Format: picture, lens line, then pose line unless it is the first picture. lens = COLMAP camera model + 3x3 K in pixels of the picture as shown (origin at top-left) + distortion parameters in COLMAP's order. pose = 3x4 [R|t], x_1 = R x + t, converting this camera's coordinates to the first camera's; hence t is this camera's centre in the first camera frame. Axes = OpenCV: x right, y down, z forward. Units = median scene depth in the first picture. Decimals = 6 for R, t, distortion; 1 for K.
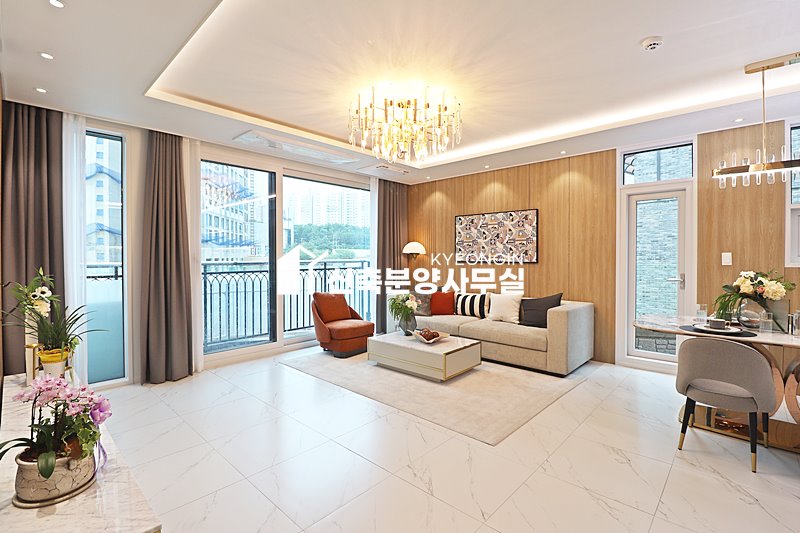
lens RADIAL K [[369.6, 0, 402.7], [0, 369.6, 257.5], [0, 0, 1]] dist [-0.024399, -0.000190]
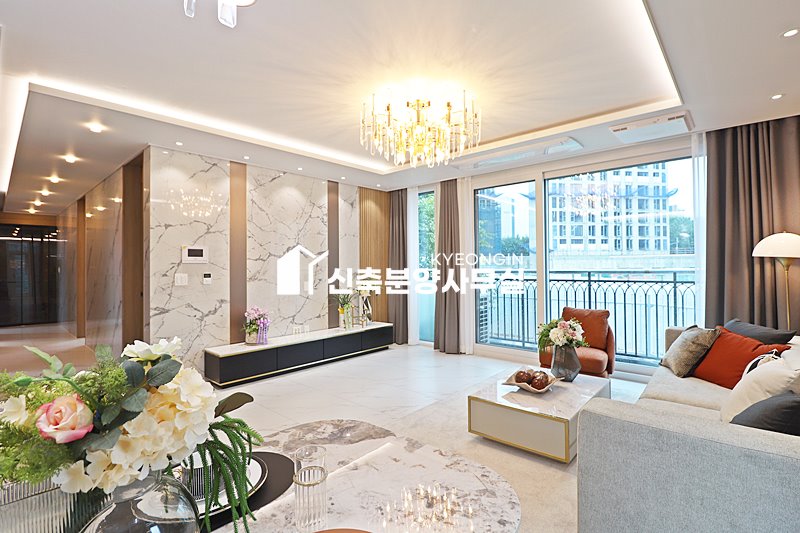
lens RADIAL K [[379.9, 0, 400.7], [0, 379.9, 260.2], [0, 0, 1]] dist [-0.008651, -0.001455]
pose [[0.006604, -0.012933, -0.999895, 0.528844], [0.009858, 0.999869, -0.012868, -0.005006], [0.999930, -0.009772, 0.006731, 0.507254]]
